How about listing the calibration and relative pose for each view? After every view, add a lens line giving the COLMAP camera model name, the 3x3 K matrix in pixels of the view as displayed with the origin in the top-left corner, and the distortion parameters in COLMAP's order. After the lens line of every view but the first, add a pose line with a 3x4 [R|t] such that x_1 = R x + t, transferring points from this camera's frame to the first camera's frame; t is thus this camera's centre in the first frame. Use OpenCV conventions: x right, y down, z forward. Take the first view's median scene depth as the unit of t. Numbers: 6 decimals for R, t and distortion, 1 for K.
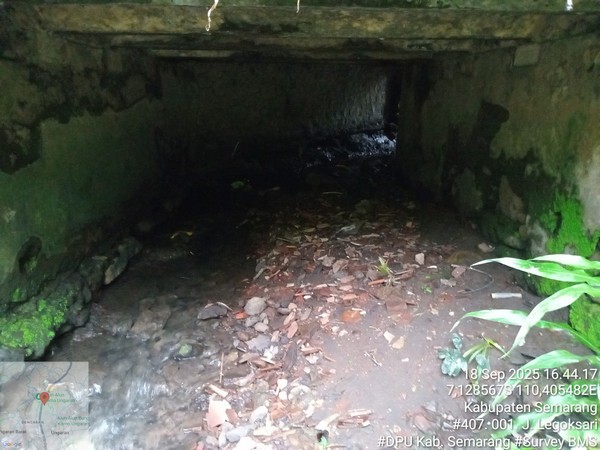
lens RADIAL K [[419.9, 0, 291.4], [0, 419.9, 228.3], [0, 0, 1]] dist [0.049393, -0.081576]
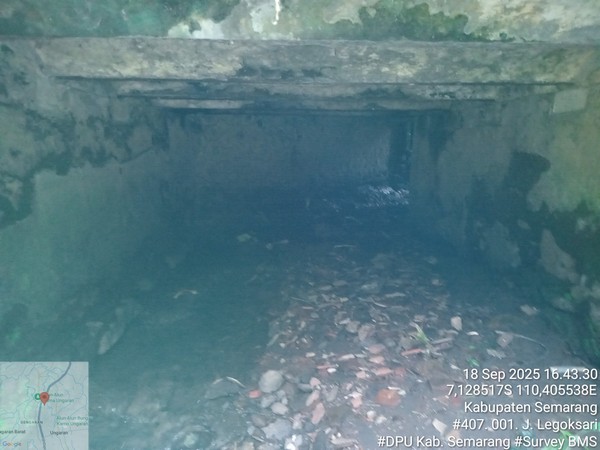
lens RADIAL K [[419.9, 0, 291.4], [0, 419.9, 228.3], [0, 0, 1]] dist [0.049393, -0.081576]
pose [[0.999991, -0.004136, 0.001266, -0.045151], [0.004257, 0.992918, -0.118724, -0.023804], [-0.000766, 0.118728, 0.992926, 0.105742]]
